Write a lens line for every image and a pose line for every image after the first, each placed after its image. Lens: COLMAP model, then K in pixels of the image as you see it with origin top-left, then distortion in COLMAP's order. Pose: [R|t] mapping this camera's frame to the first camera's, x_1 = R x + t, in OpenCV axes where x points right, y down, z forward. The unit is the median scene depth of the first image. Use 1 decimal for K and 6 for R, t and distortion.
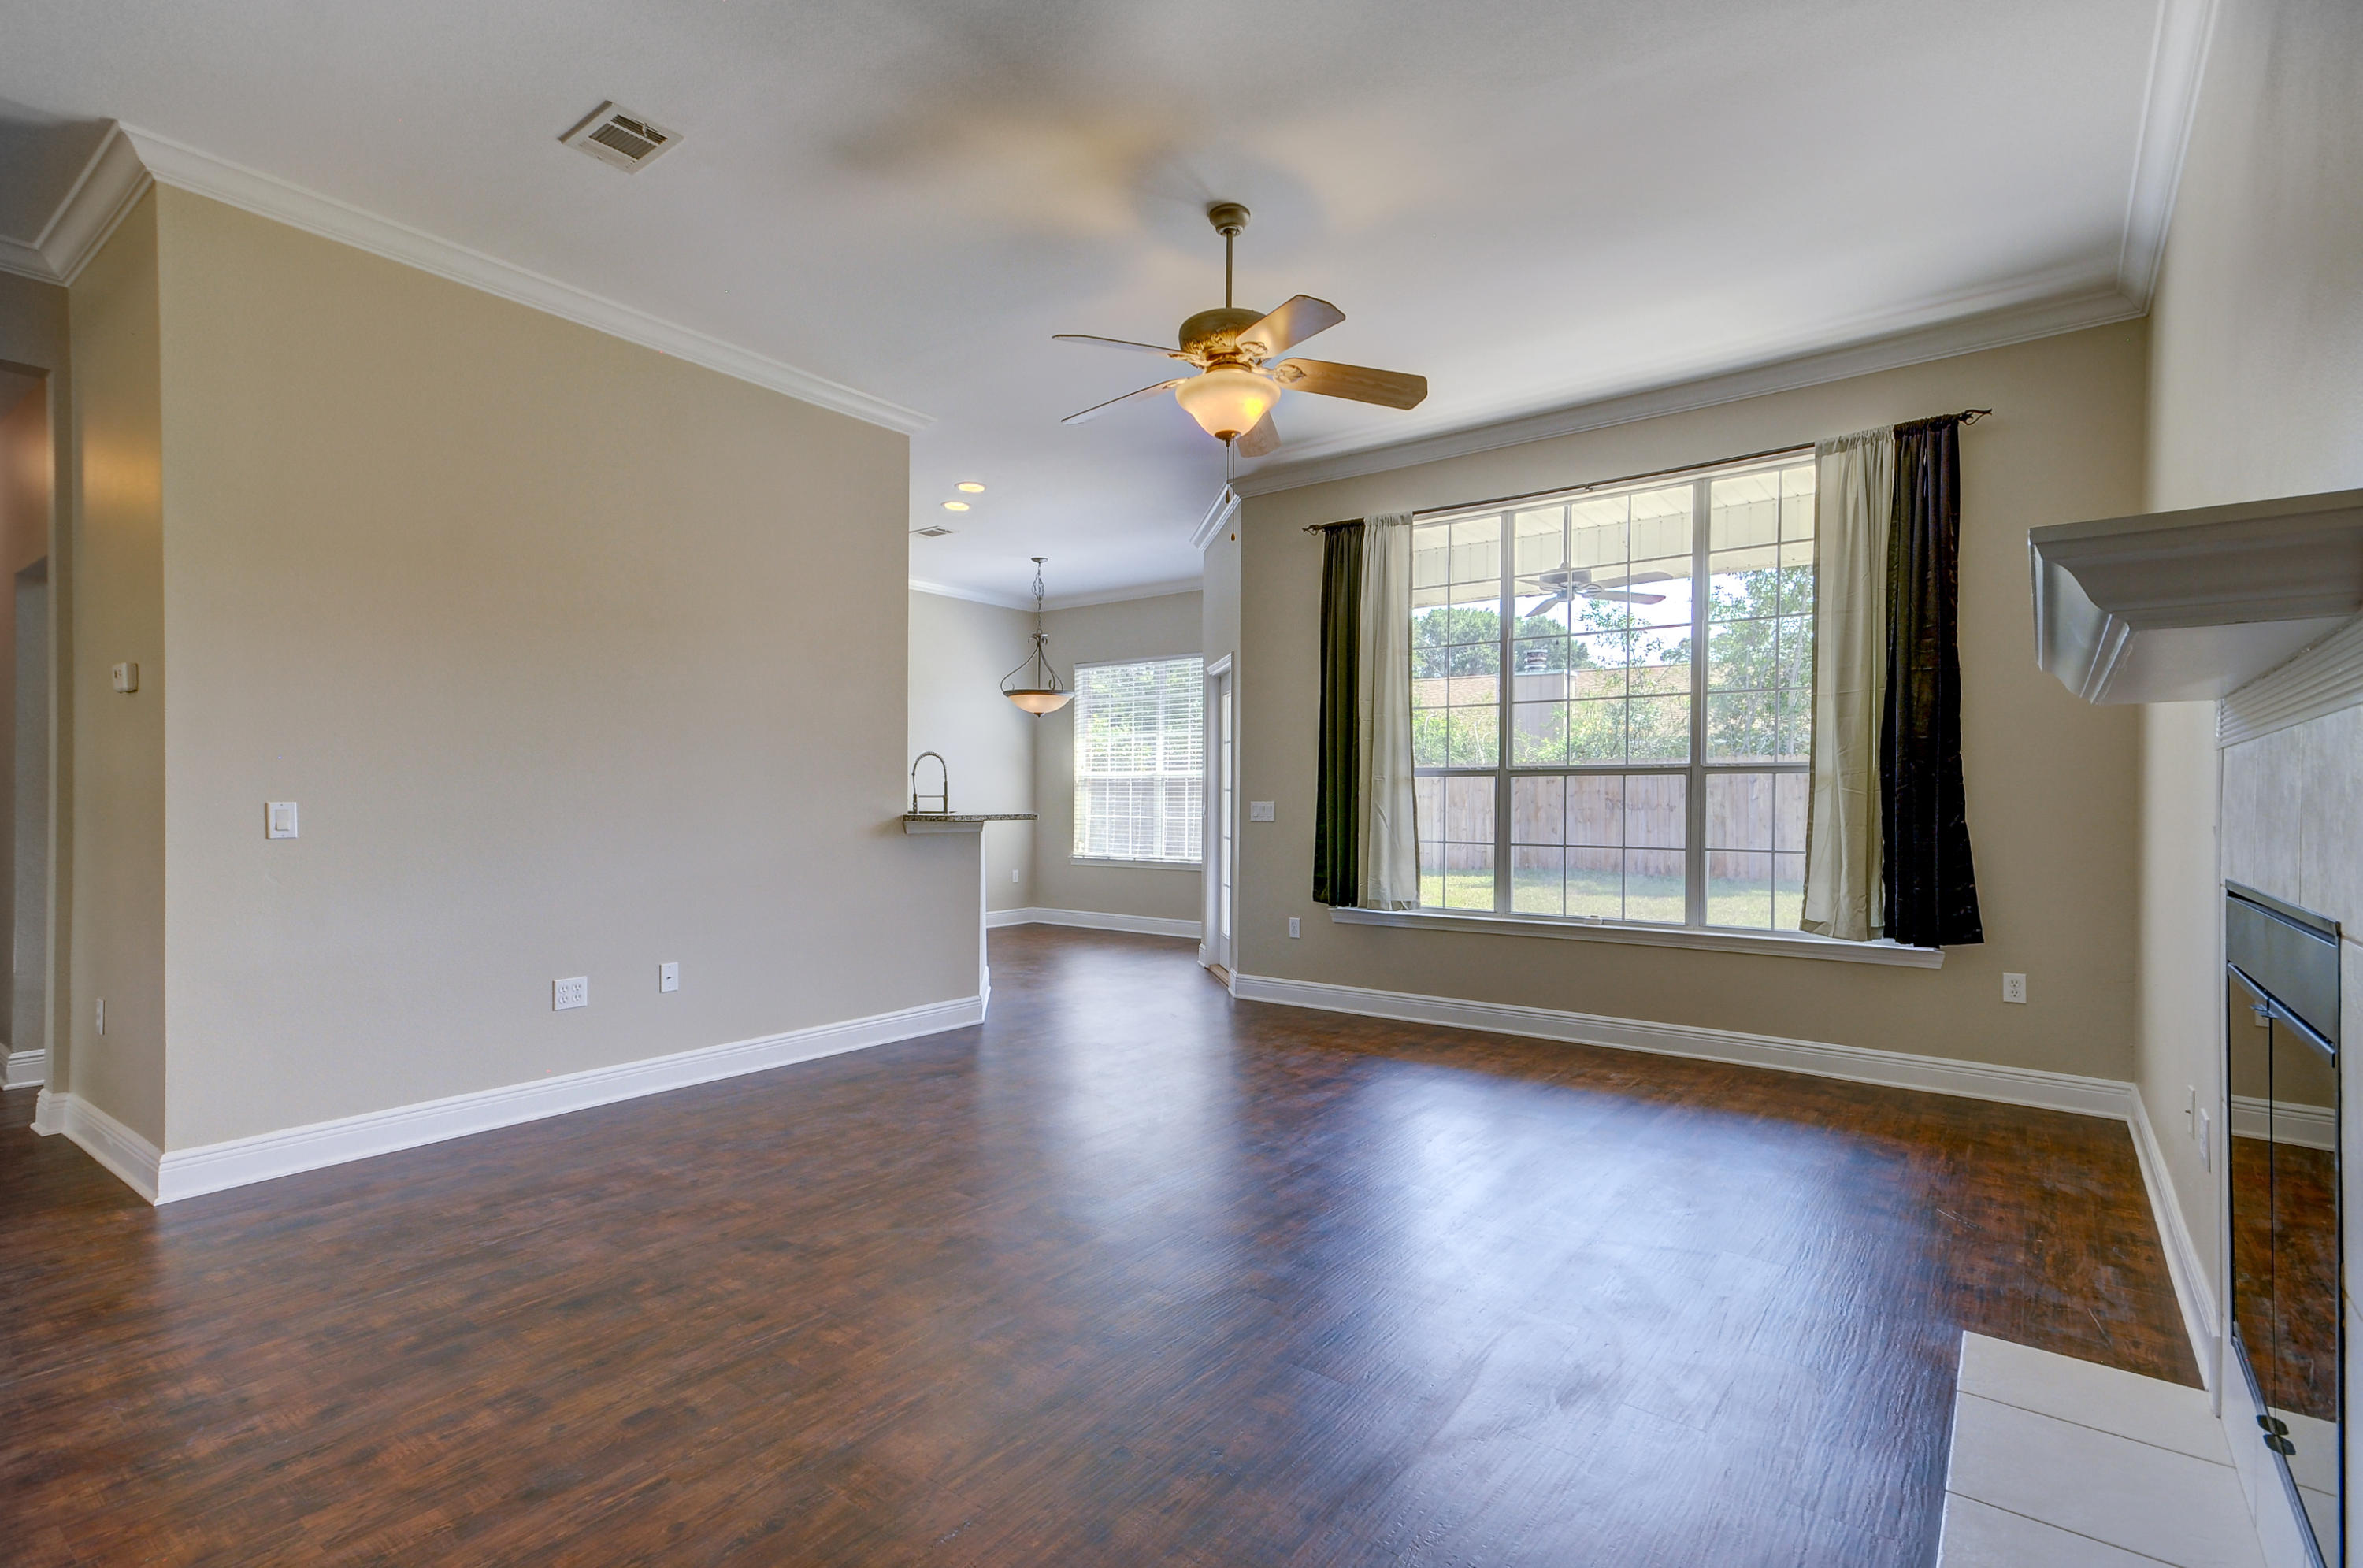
lens RADIAL K [[1094.7, 0, 1178.8], [0, 1094.7, 812.5], [0, 0, 1]] dist [0.037101, -0.003262]
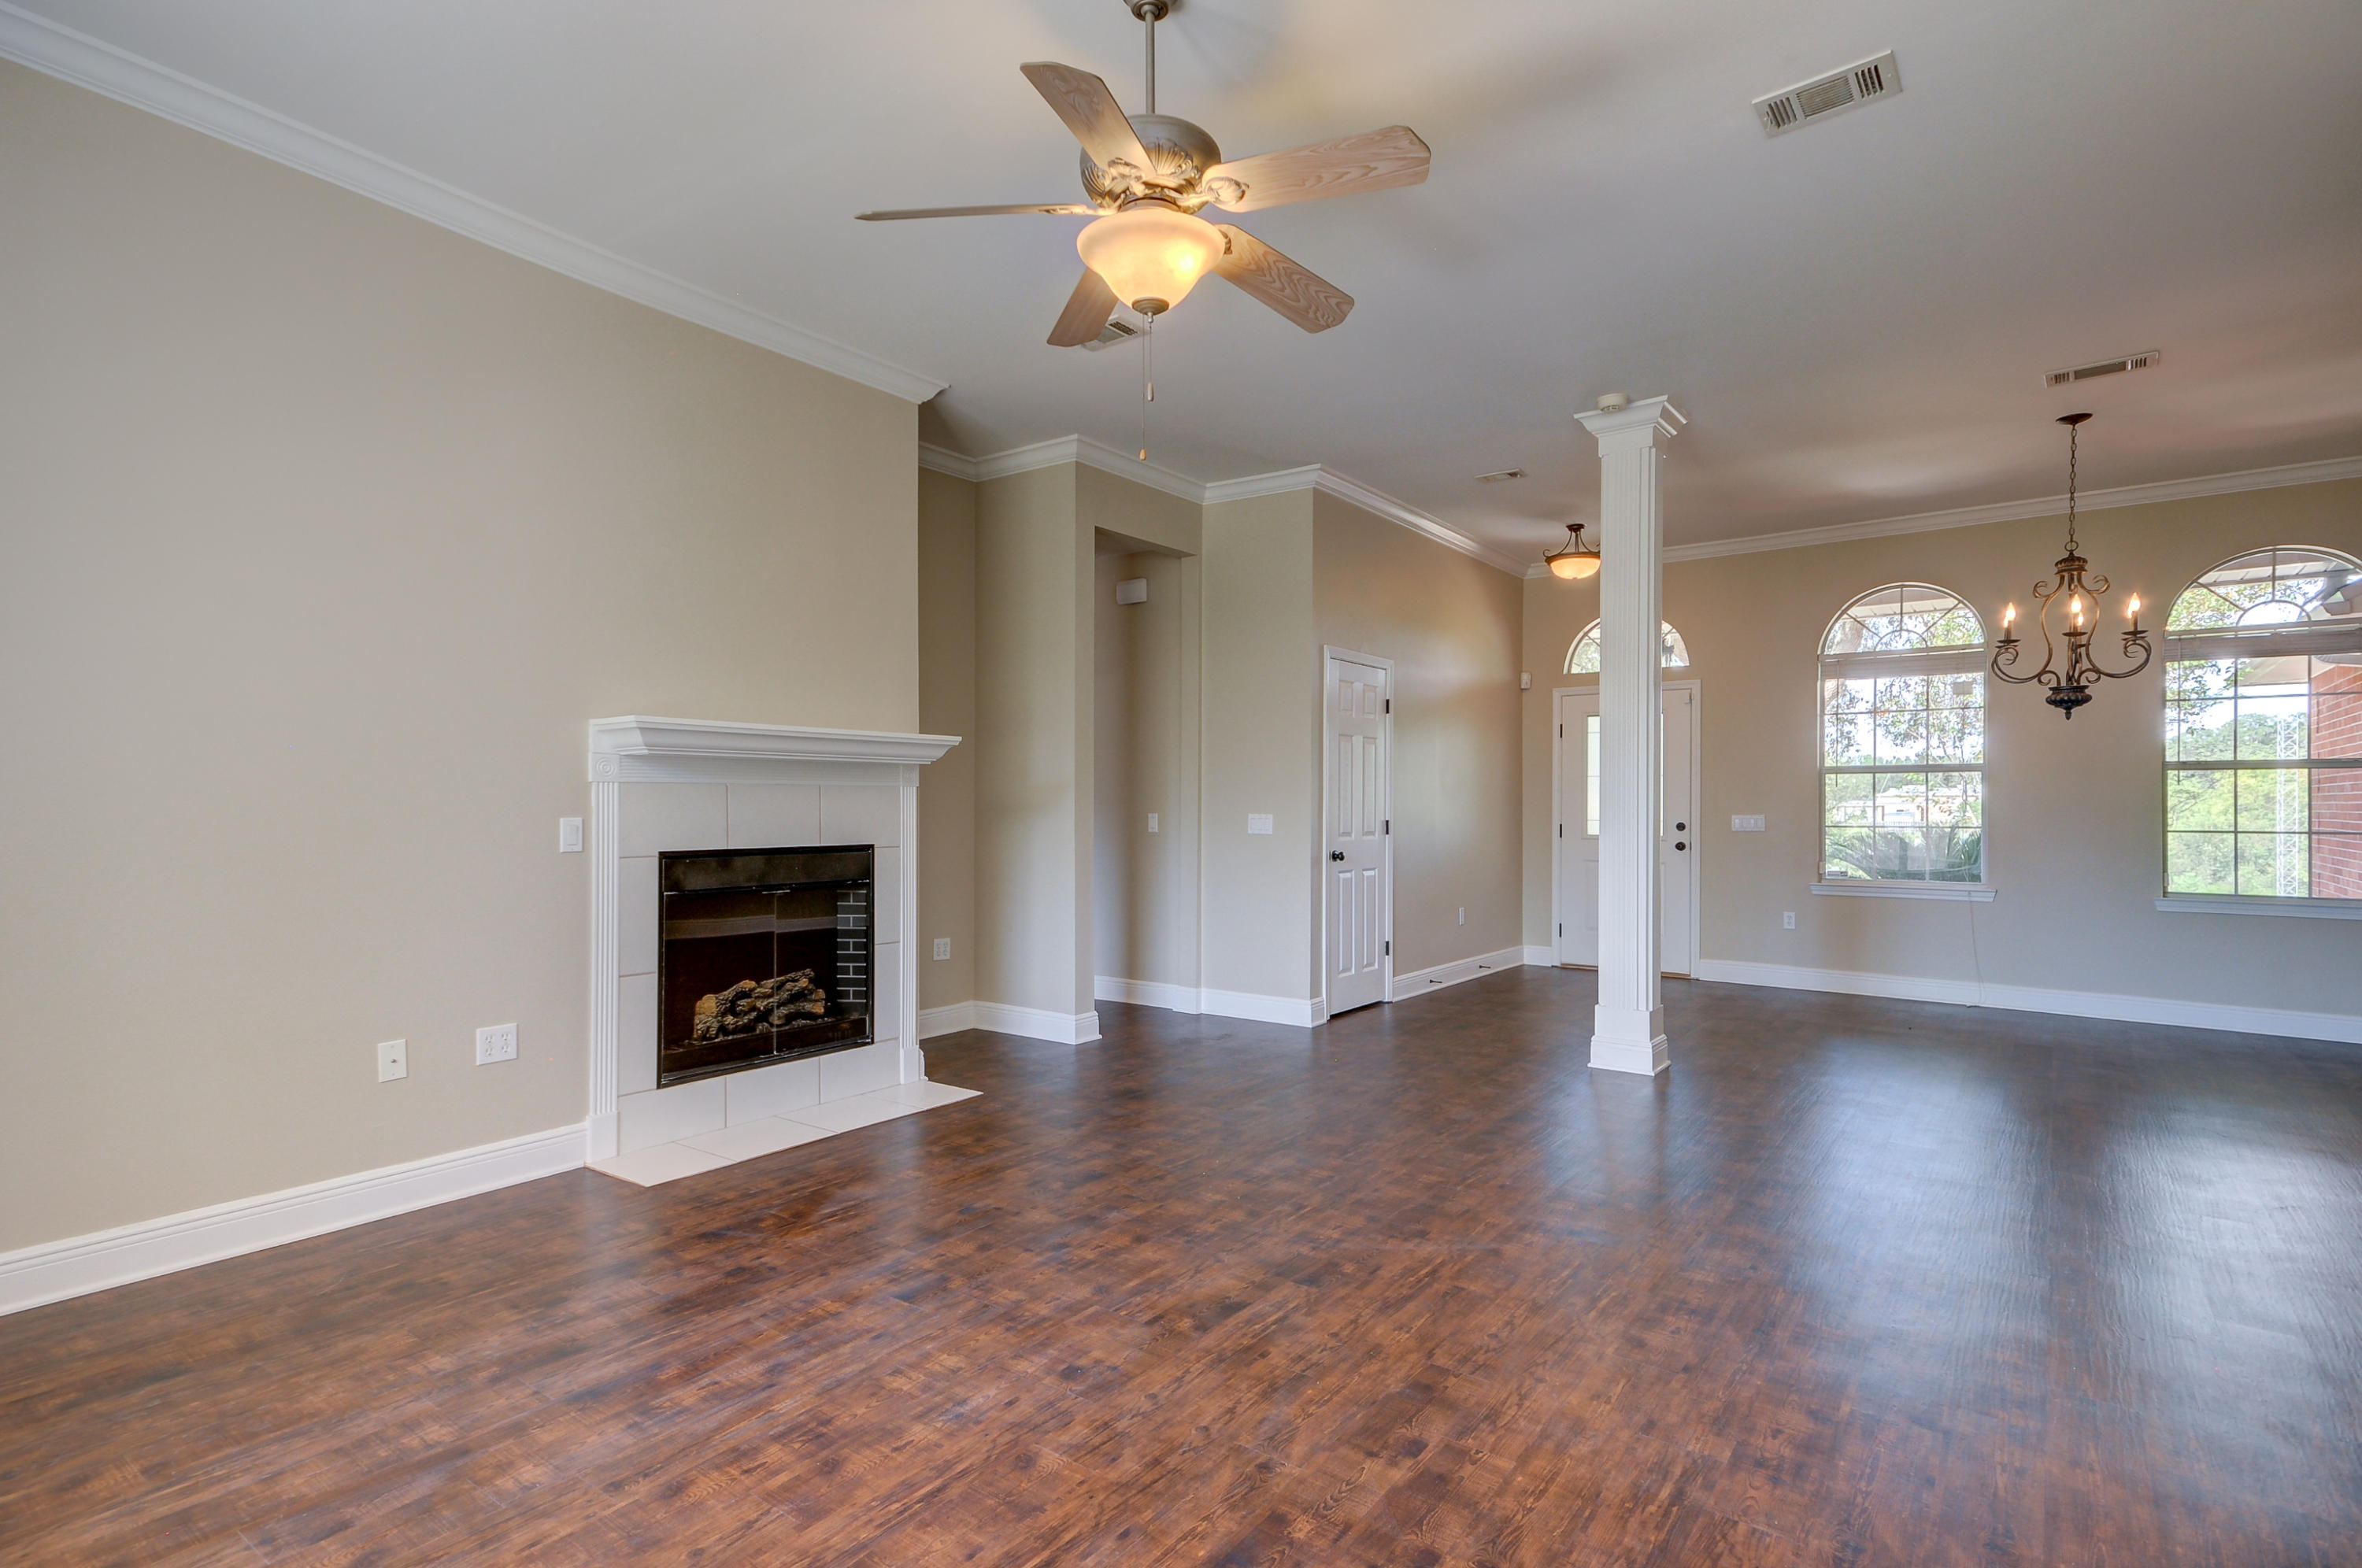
lens RADIAL K [[1154.8, 0, 1180.2], [0, 1154.8, 807.3], [0, 0, 1]] dist [0.046044, 0.001872]
pose [[-0.999886, -0.005368, -0.014131, 0.024541], [-0.005582, 0.999869, 0.015173, -0.020421], [0.014048, 0.015250, -0.999785, 1.243505]]
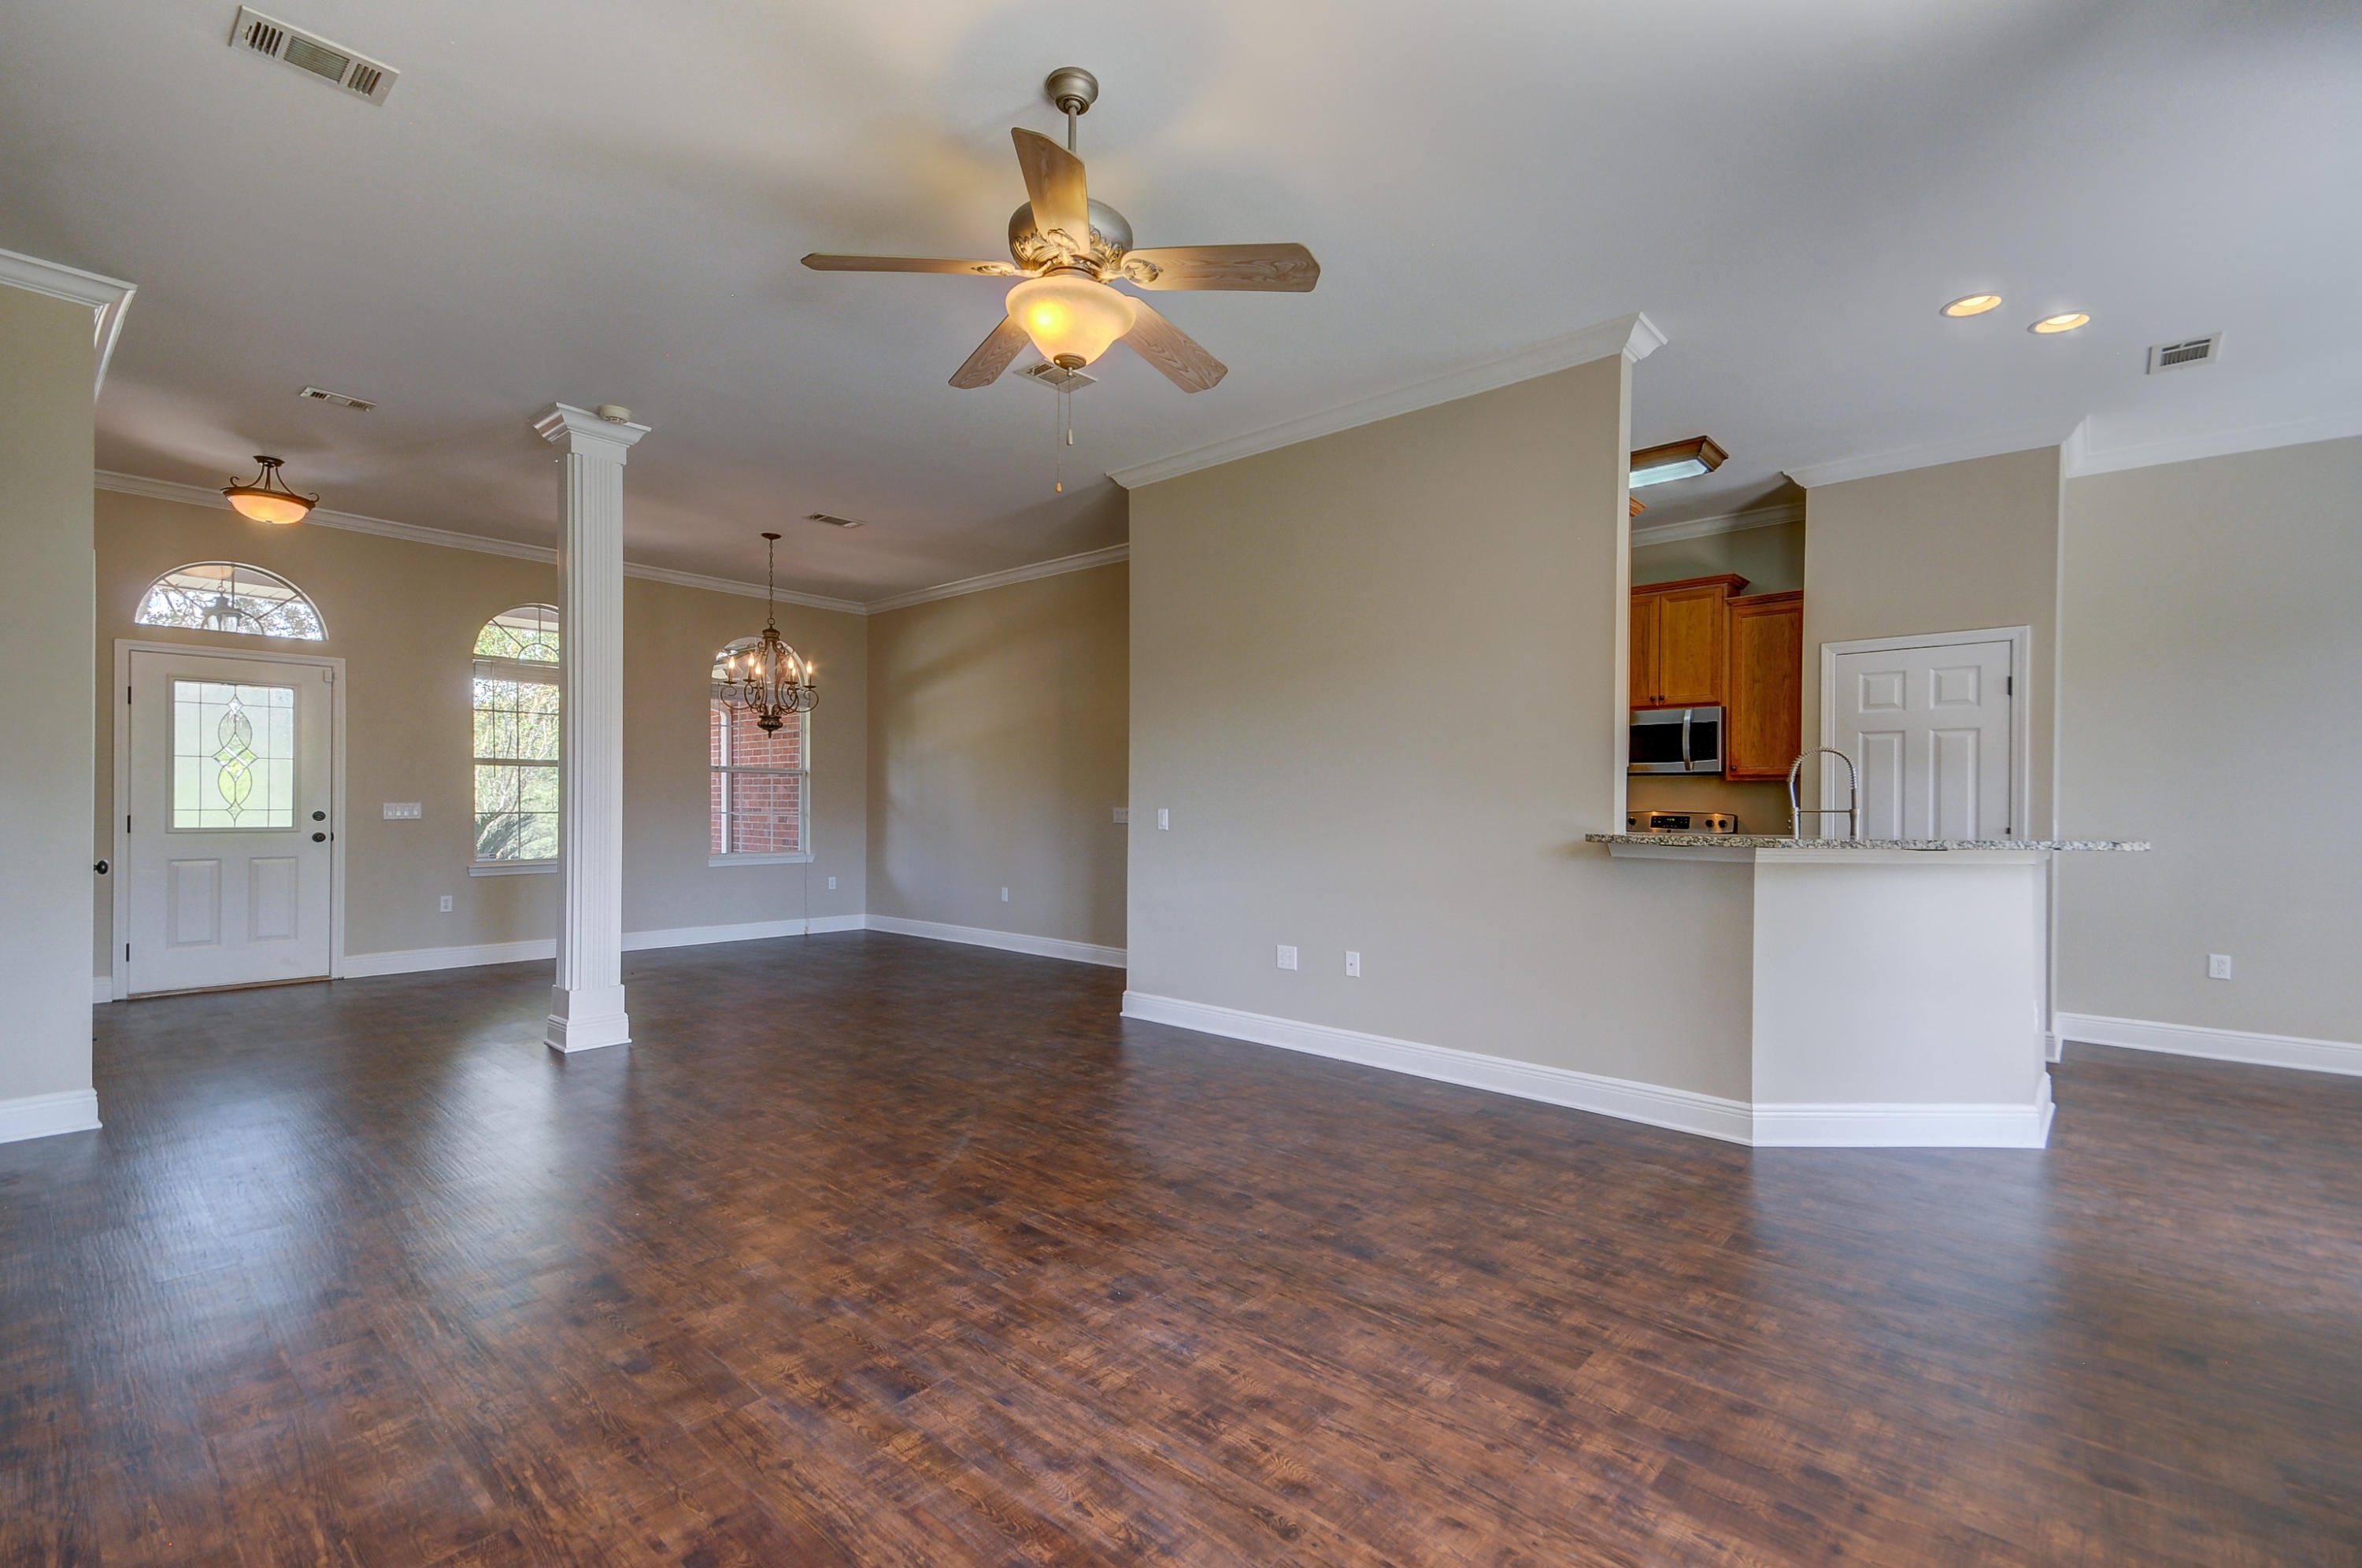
lens RADIAL K [[1026.6, 0, 1172.5], [0, 1026.6, 808.0], [0, 0, 1]] dist [0.035978, -0.007801]
pose [[-0.077924, 0.002053, -0.996957, 0.564445], [-0.022408, 0.999742, 0.003810, -0.012178], [0.996707, 0.022637, -0.077858, 0.806712]]
